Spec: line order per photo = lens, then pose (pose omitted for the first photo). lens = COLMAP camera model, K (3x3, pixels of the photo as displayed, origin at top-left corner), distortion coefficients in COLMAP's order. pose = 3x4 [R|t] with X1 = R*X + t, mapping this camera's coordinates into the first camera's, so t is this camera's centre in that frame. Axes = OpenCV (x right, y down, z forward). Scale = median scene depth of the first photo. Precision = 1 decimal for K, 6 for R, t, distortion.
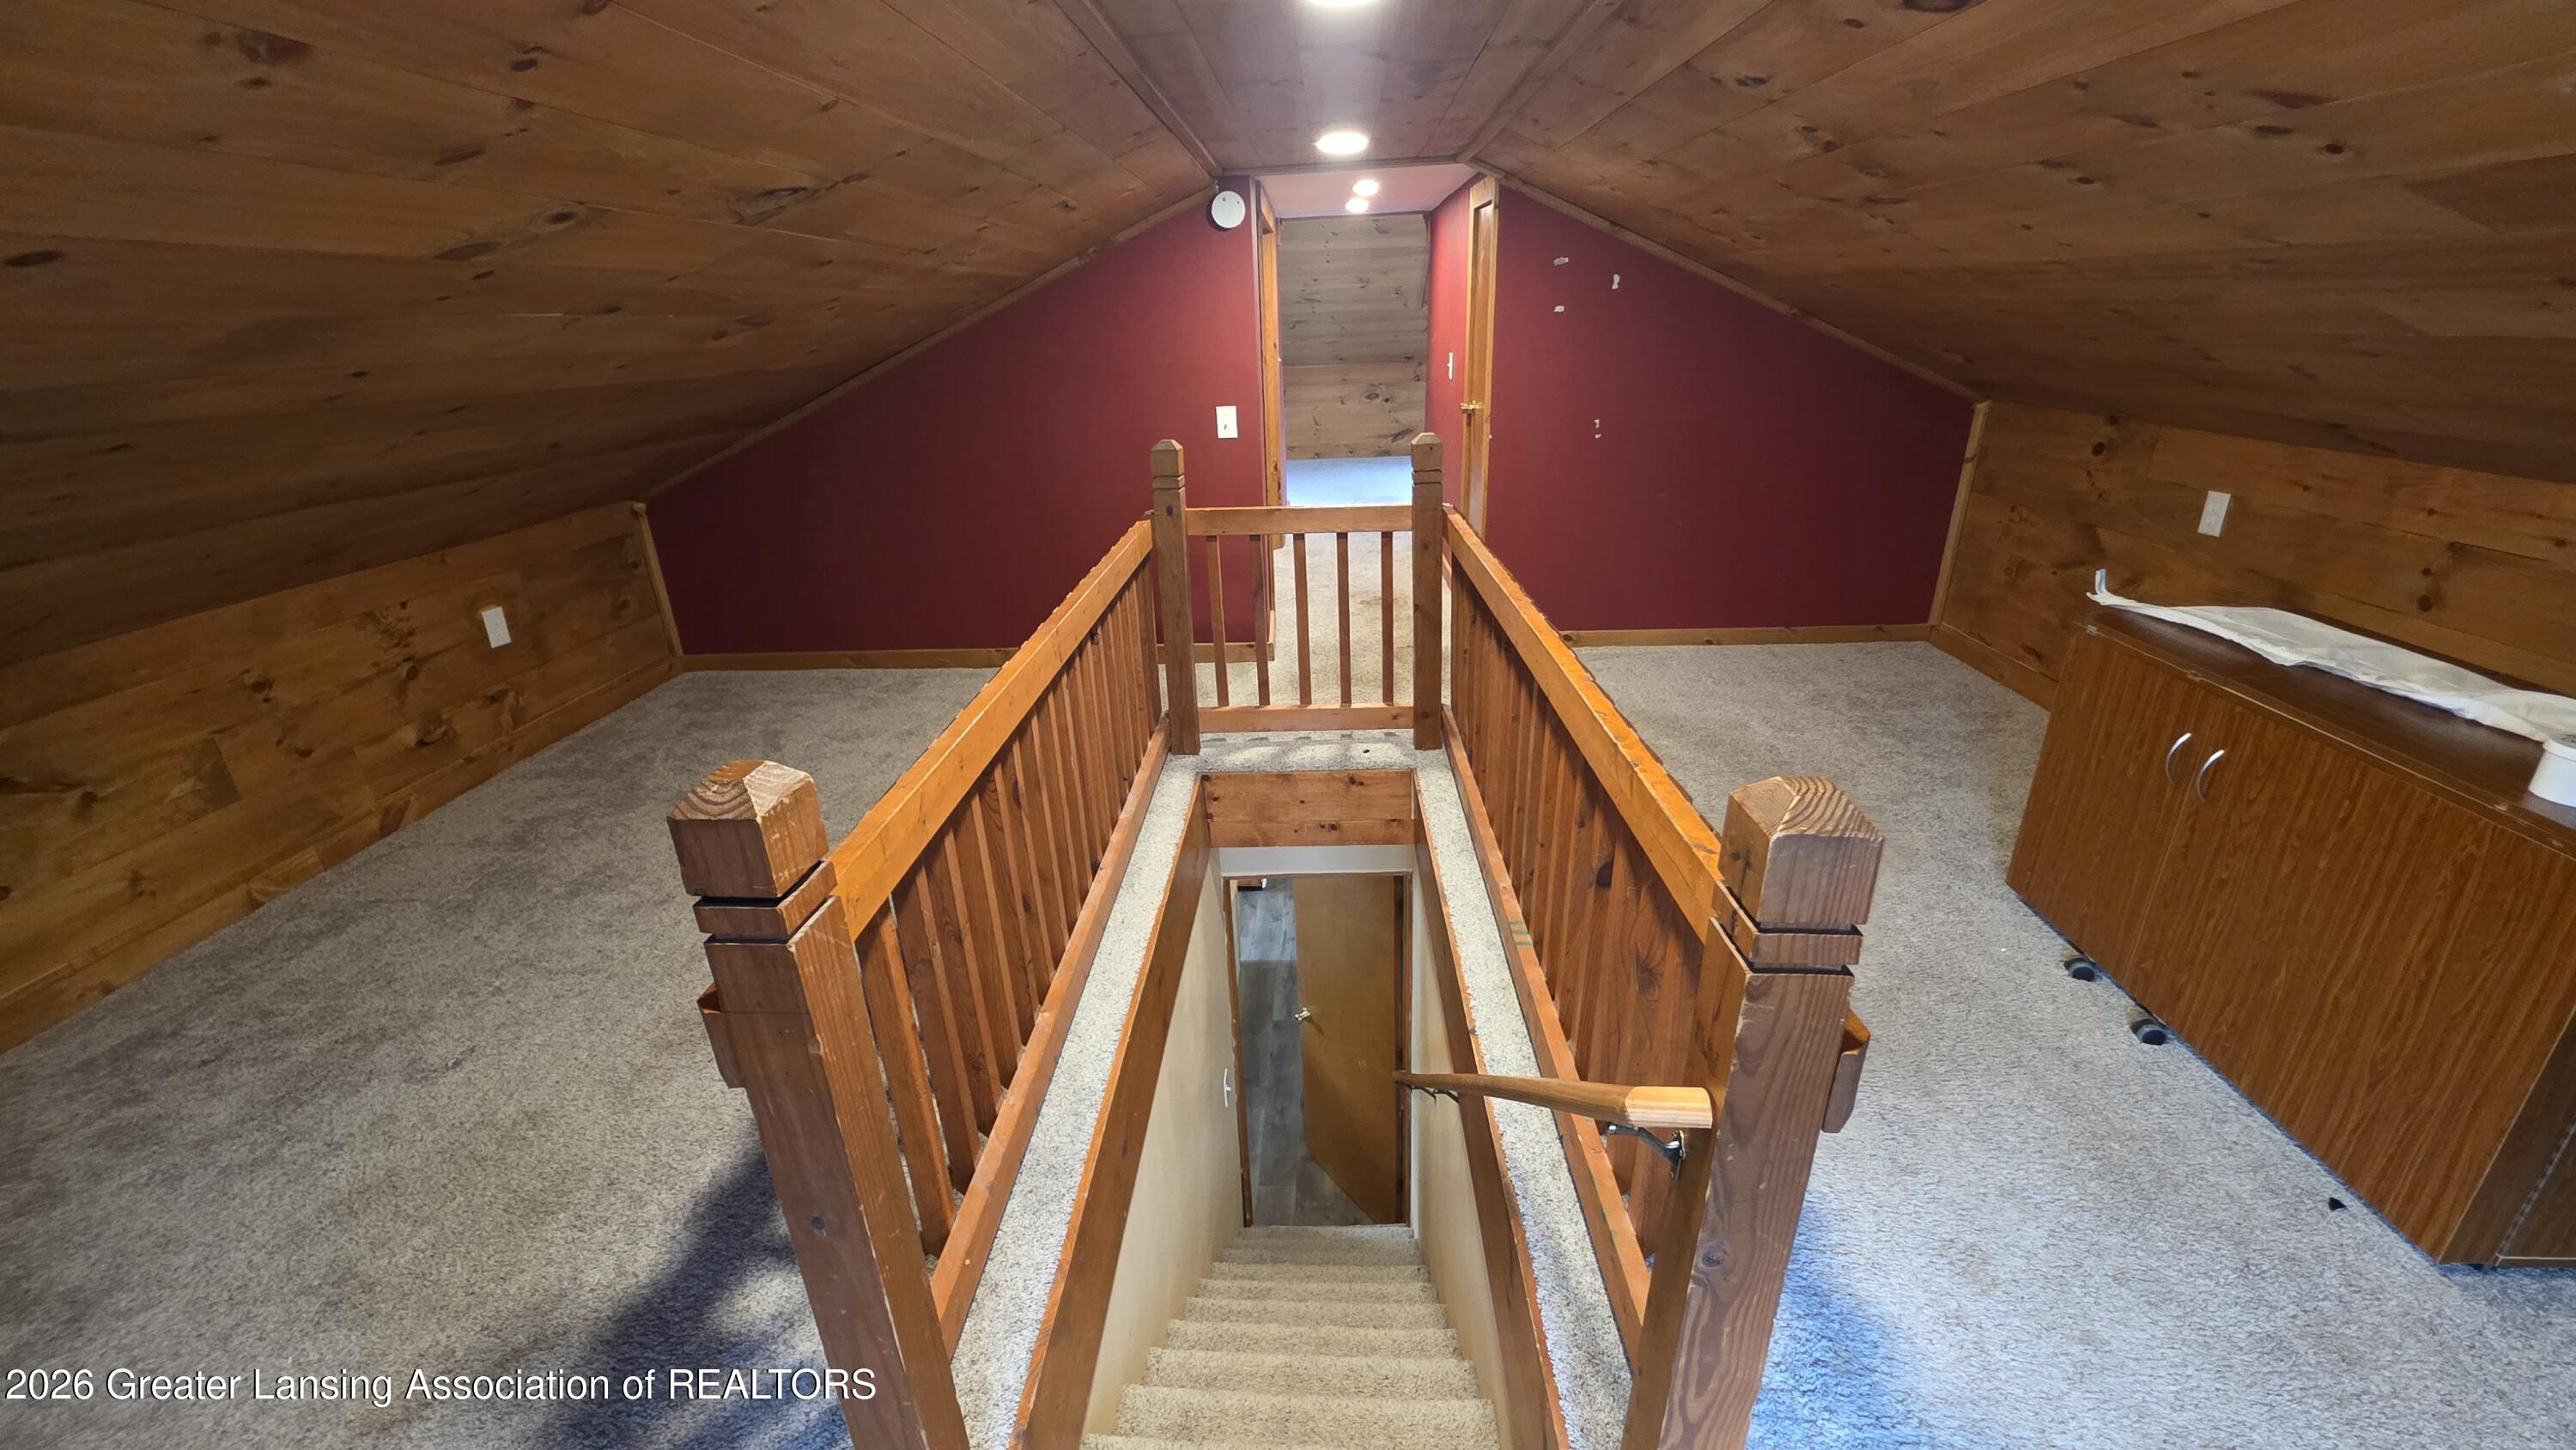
lens RADIAL K [[1037.5, 0, 1278.1], [0, 1037.5, 725.0], [0, 0, 1]] dist [0.002246, 0.000335]
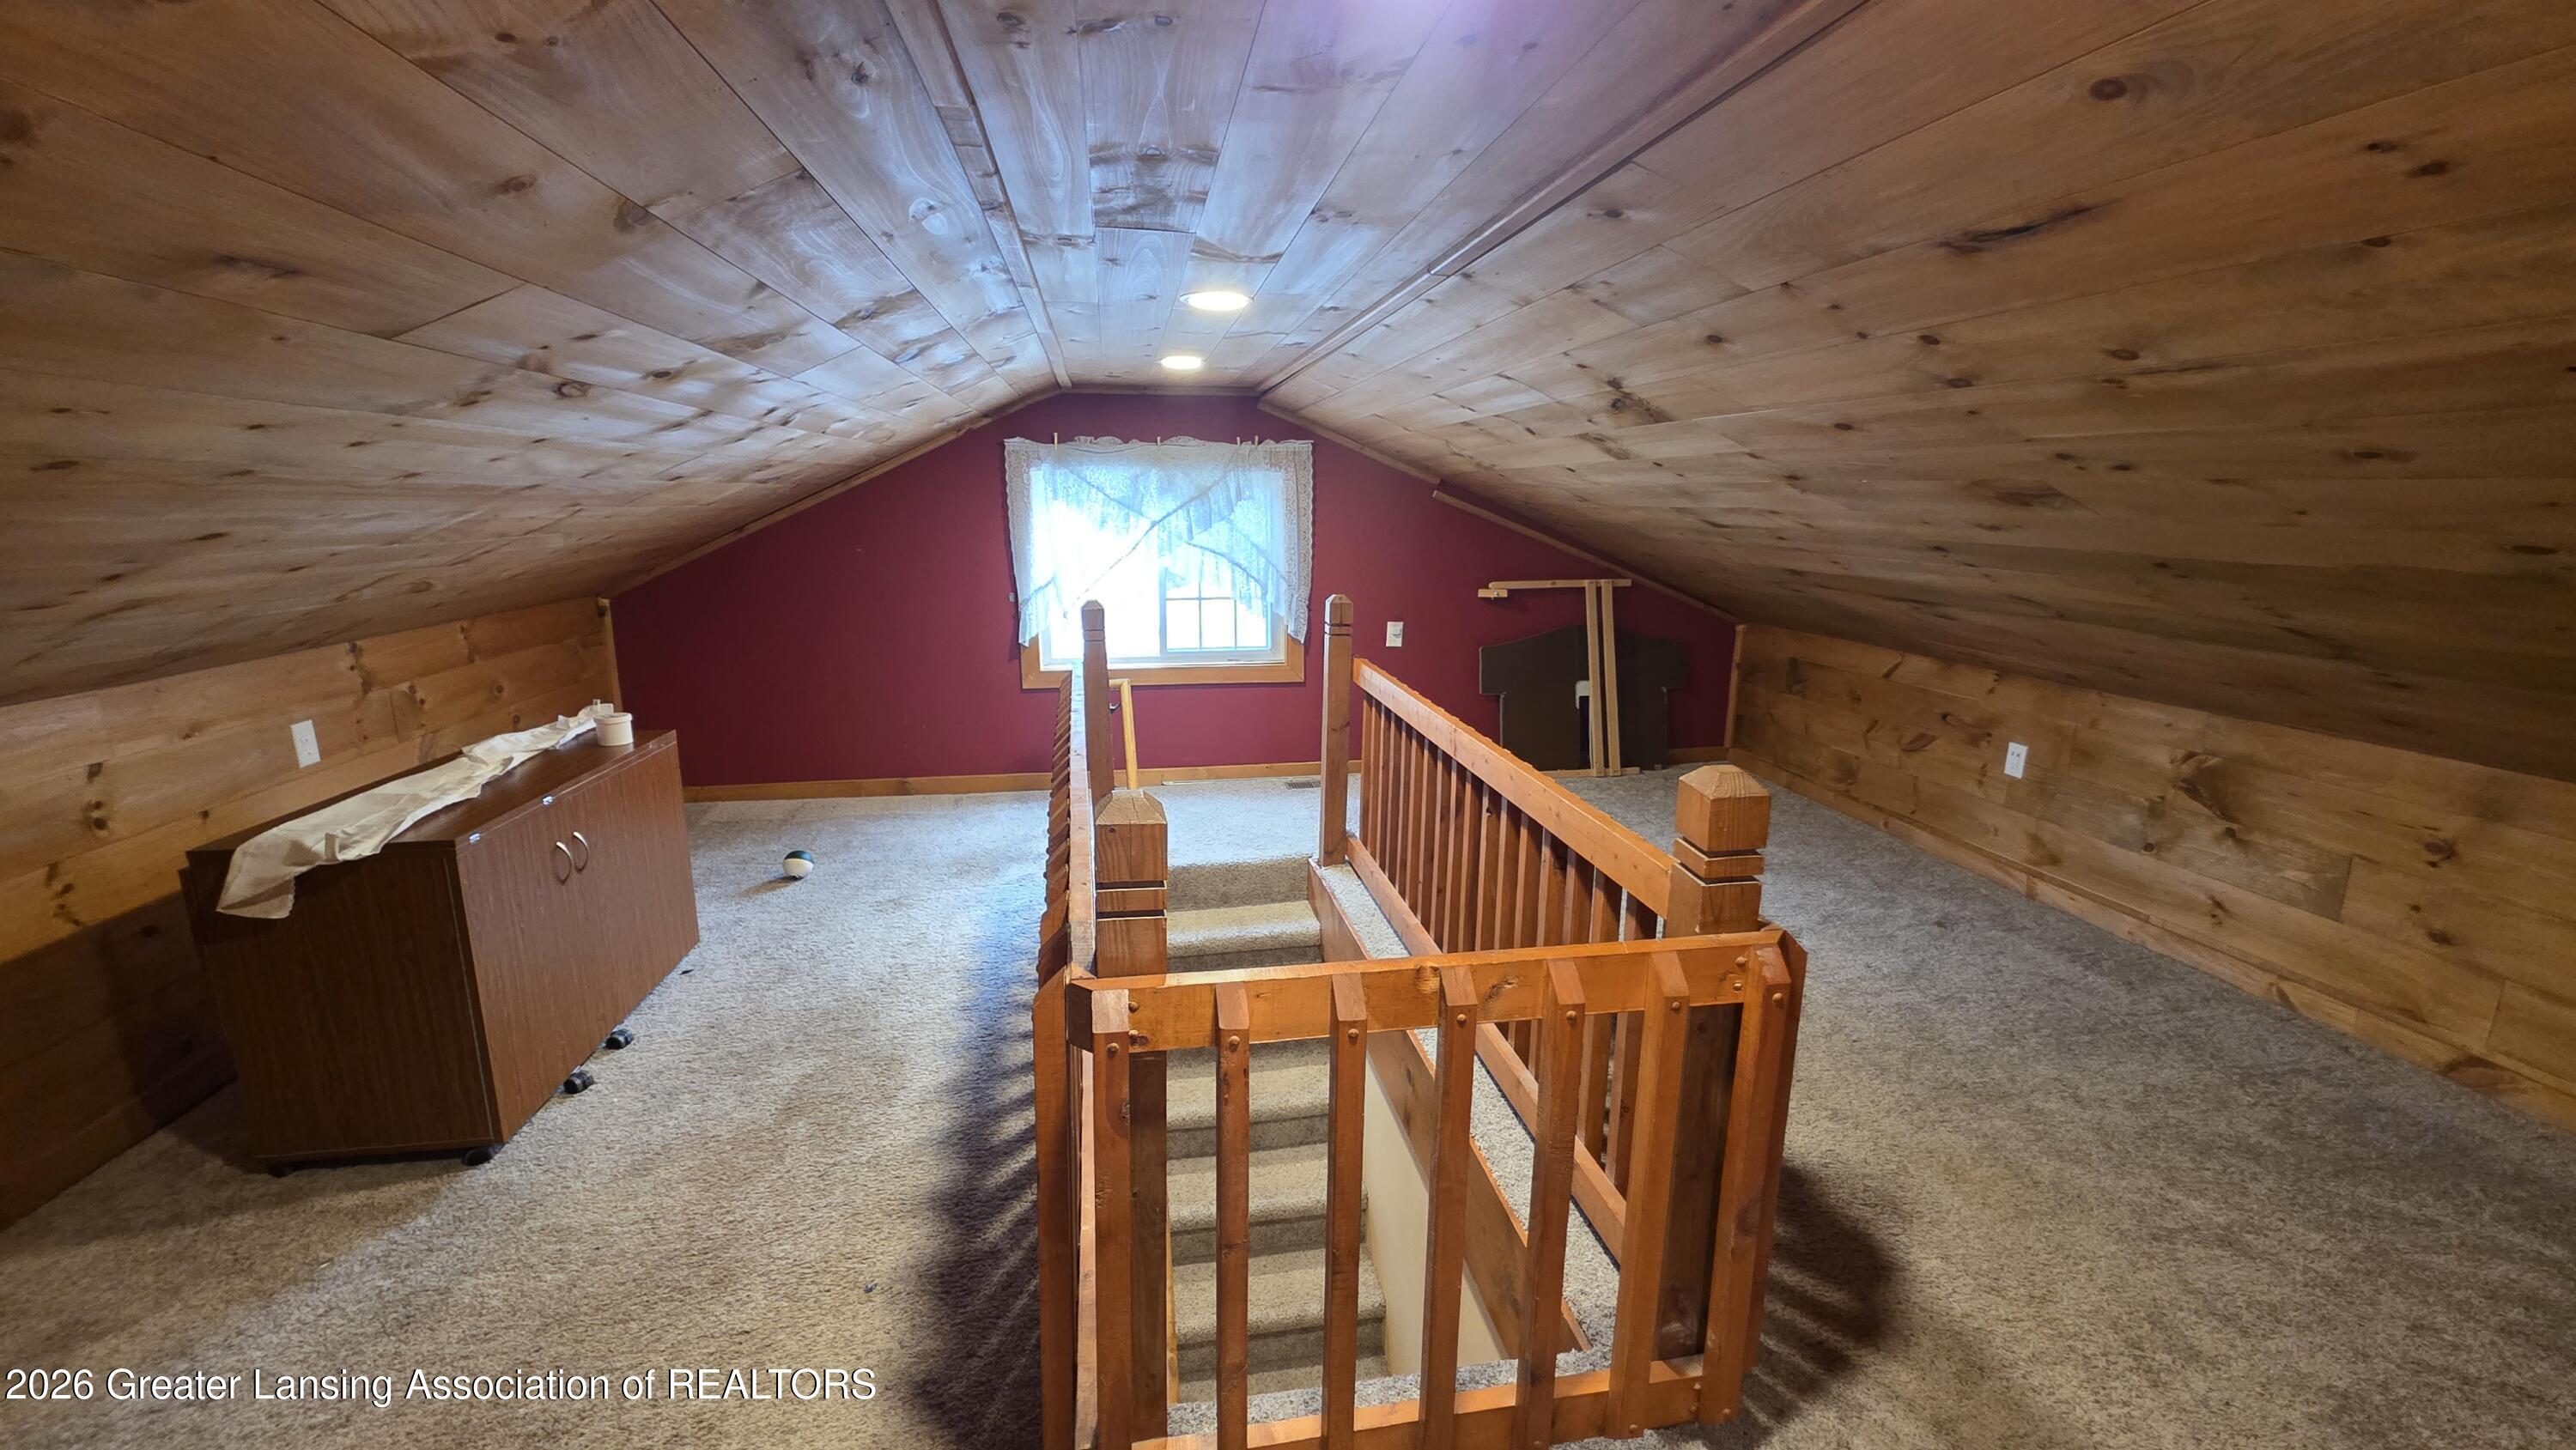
lens RADIAL K [[1037.5, 0, 1291.8], [0, 1037.5, 729.7], [0, 0, 1]] dist [0.002246, 0.000335]
pose [[-0.972789, 0.082169, -0.216635, 0.260922], [-0.057141, 0.821039, 0.568006, -0.791726], [0.224538, 0.564928, -0.794002, 1.943445]]
